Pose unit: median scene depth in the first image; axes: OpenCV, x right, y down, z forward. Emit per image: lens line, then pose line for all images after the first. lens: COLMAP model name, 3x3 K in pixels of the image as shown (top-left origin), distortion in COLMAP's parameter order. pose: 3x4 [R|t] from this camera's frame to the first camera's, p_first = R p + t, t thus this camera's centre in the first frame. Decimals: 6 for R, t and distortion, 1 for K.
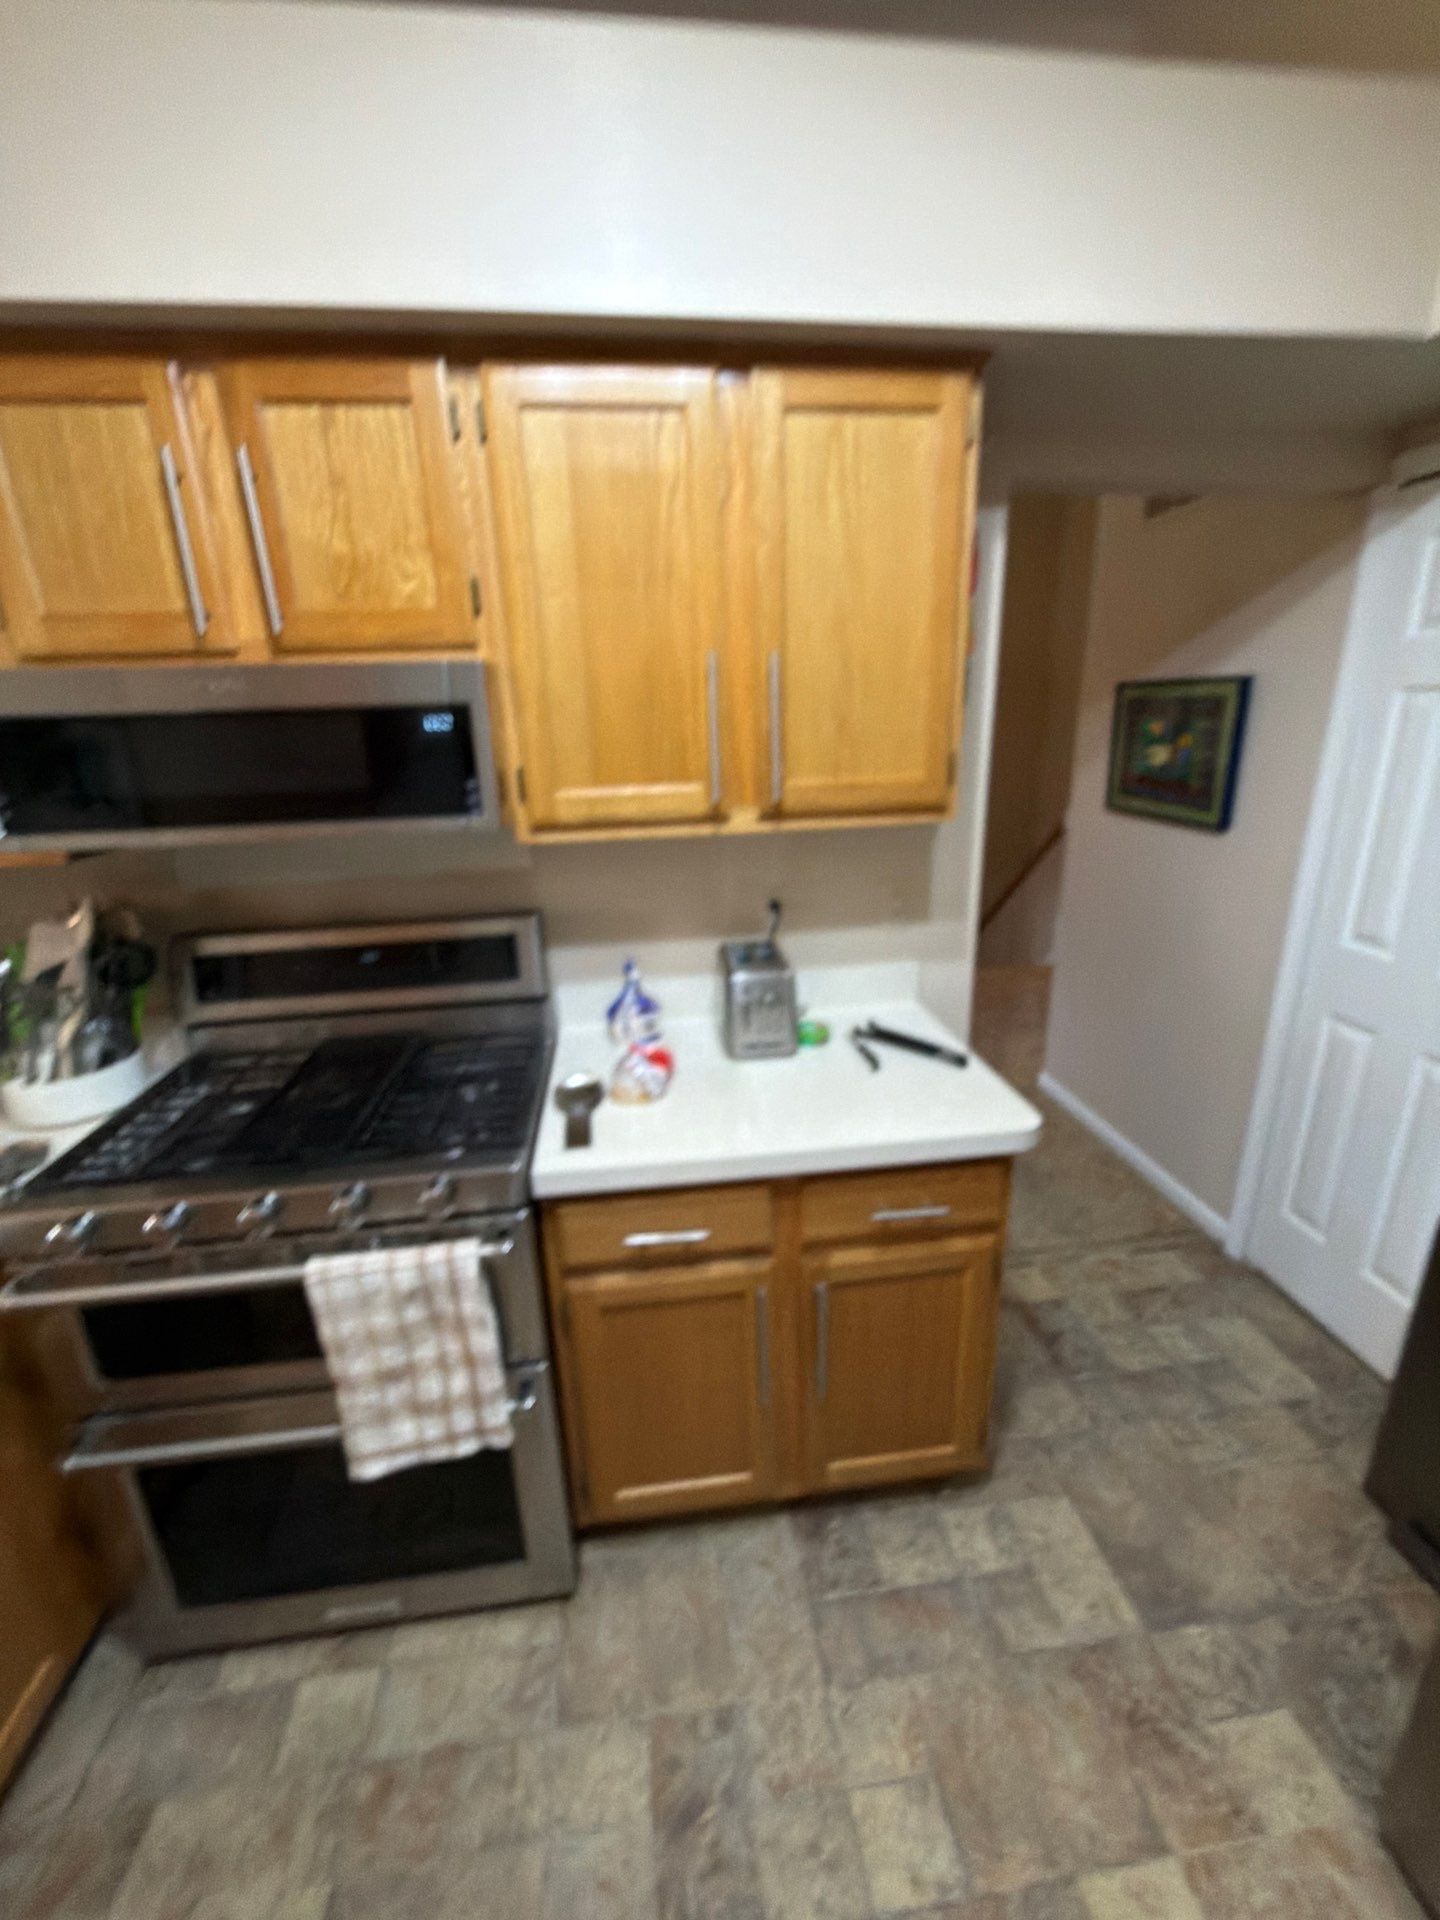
lens RADIAL K [[756.9, 0, 724.9], [0, 756.9, 959.1], [0, 0, 1]] dist [0.000040, -0.000382]
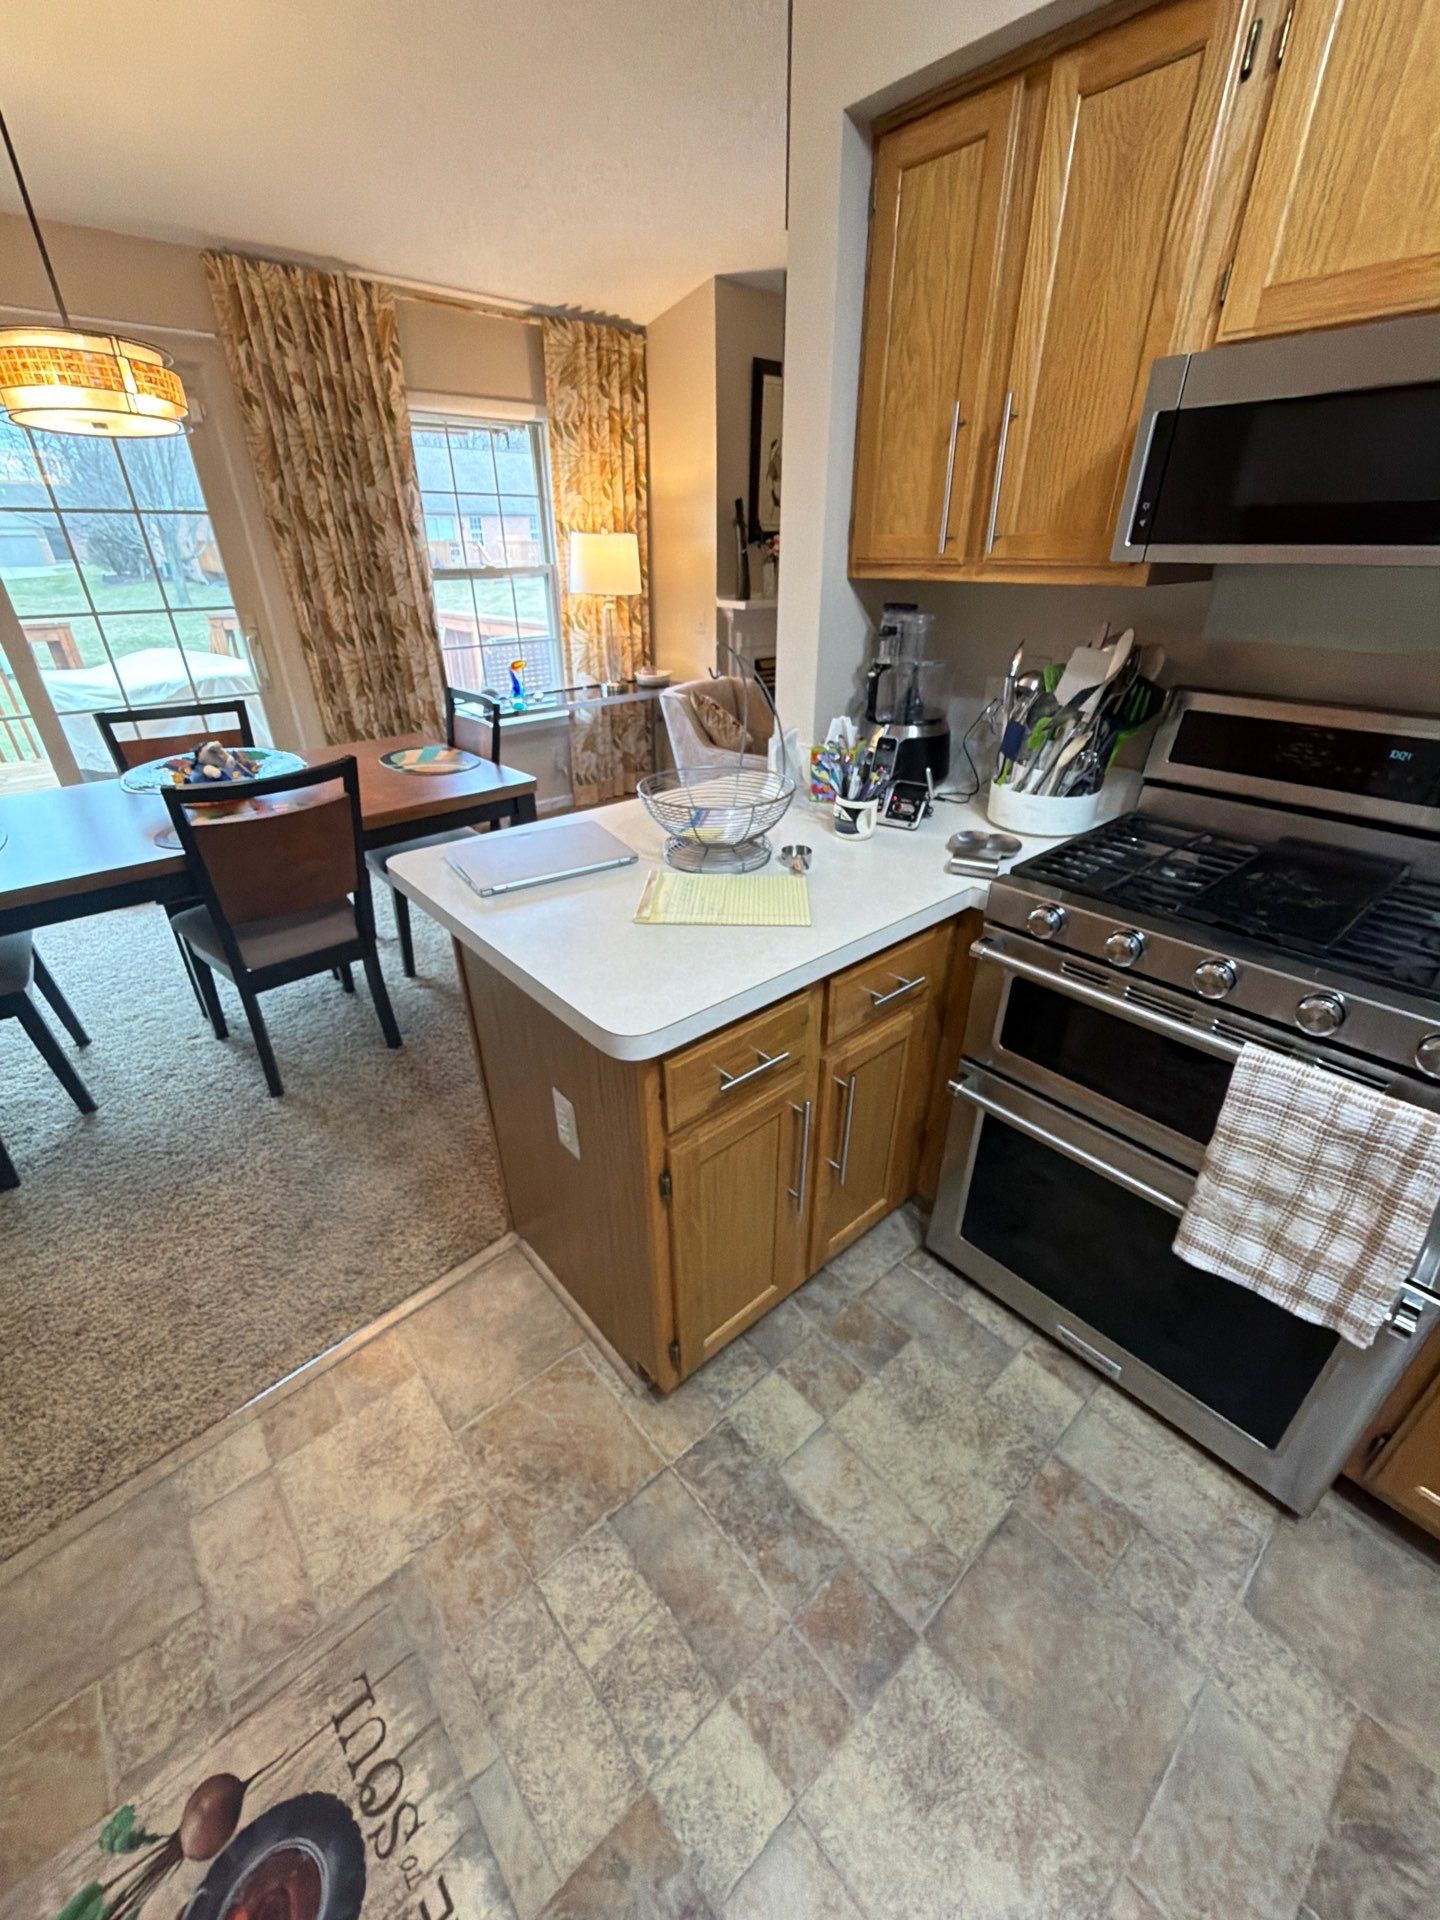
lens RADIAL K [[756.9, 0, 721.1], [0, 756.9, 957.0], [0, 0, 1]] dist [0.000040, -0.000382]
pose [[0.558495, 0.417717, -0.716656, -0.267082], [-0.253248, 0.908568, 0.332219, 0.144831], [0.789904, -0.004051, 0.613217, -0.090863]]
